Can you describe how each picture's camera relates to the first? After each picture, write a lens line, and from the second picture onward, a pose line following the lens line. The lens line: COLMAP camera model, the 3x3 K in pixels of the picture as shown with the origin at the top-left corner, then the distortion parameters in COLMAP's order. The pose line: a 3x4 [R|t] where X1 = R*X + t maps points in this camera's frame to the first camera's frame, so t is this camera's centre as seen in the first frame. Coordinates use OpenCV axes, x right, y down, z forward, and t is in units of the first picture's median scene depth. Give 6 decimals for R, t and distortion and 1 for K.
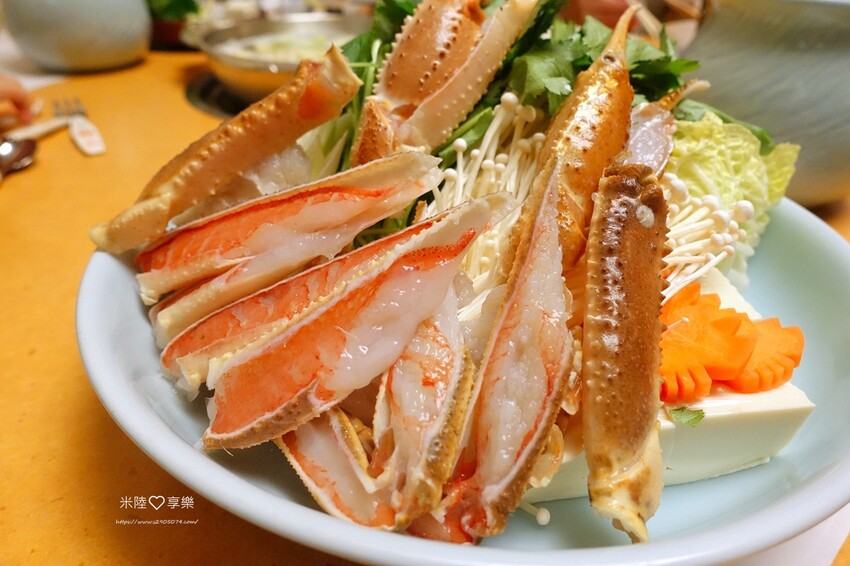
lens RADIAL K [[562.7, 0, 424.5], [0, 562.7, 282.9], [0, 0, 1]] dist [0.005104, -0.000864]
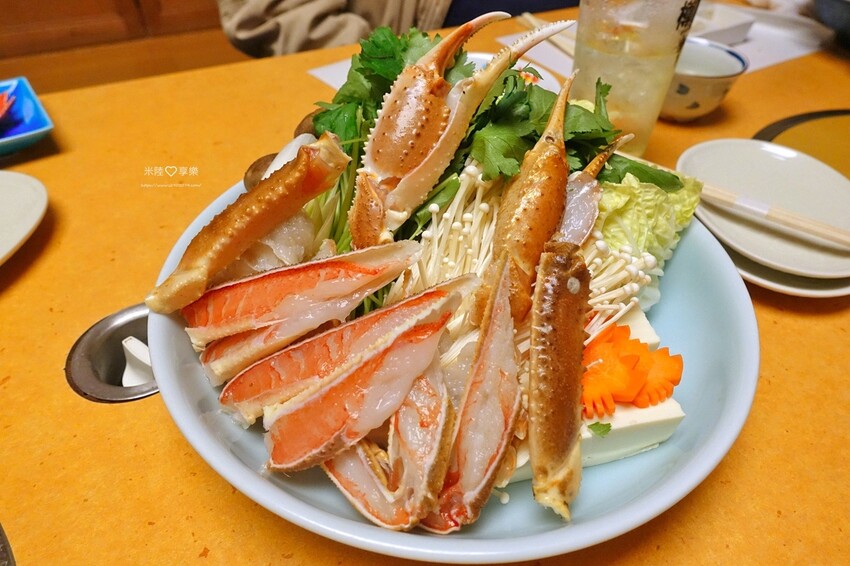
lens RADIAL K [[562.7, 0, 424.2], [0, 562.7, 283.4], [0, 0, 1]] dist [0.005104, -0.000864]
pose [[0.997111, -0.054042, 0.053369, -0.043189], [0.044690, 0.985601, 0.163074, -0.357946], [-0.061413, -0.160218, 0.985169, -0.322246]]
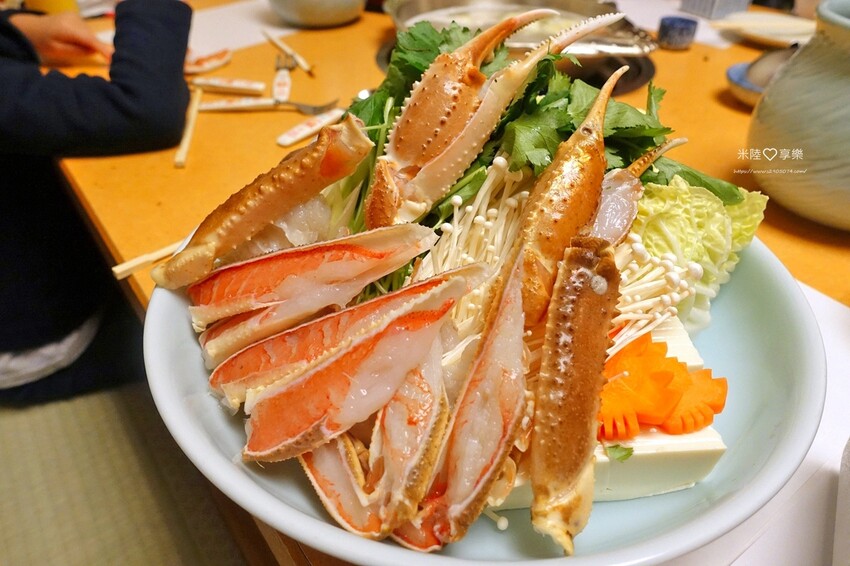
lens RADIAL K [[562.7, 0, 424.7], [0, 562.7, 282.5], [0, 0, 1]] dist [0.005104, -0.000864]
pose [[0.997793, 0.024321, -0.061791, 0.091751], [-0.019634, 0.996963, 0.075363, -0.203941], [0.063436, -0.073984, 0.995240, -0.221279]]
